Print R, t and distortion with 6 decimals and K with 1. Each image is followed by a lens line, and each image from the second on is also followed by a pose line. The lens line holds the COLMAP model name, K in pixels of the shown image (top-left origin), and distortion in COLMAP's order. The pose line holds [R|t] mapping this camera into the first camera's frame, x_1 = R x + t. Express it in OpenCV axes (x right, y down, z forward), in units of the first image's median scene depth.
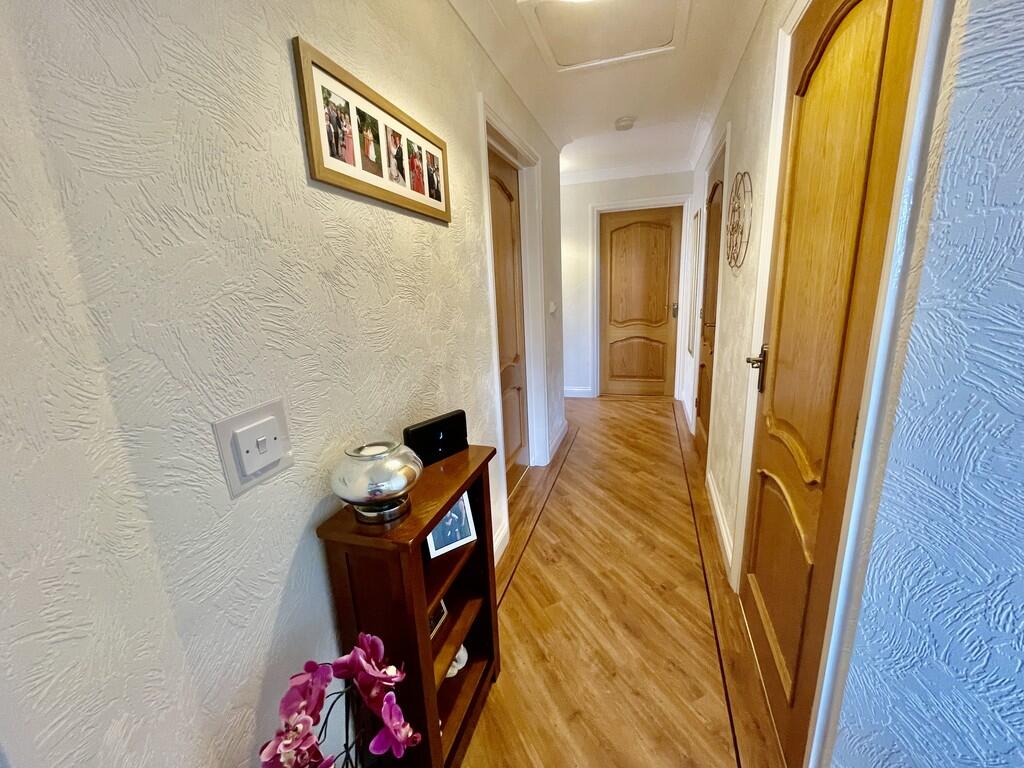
lens RADIAL K [[415.1, 0, 511.9], [0, 415.1, 384.0], [0, 0, 1]] dist [-0.000316, -0.000160]
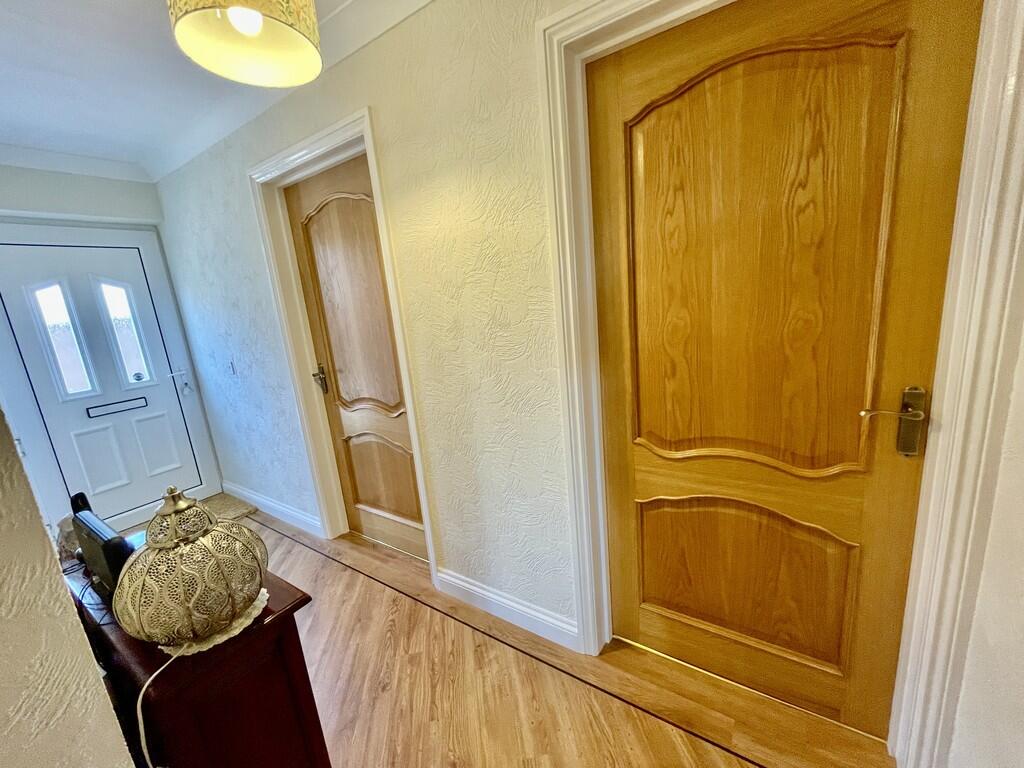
lens RADIAL K [[415.1, 0, 511.9], [0, 415.1, 384.0], [0, 0, 1]] dist [-0.000316, -0.000160]
pose [[0.957308, 0.022711, -0.288177, 0.241422], [-0.023287, 0.999728, 0.001429, -0.189824], [0.288131, 0.005343, 0.957576, 0.698644]]
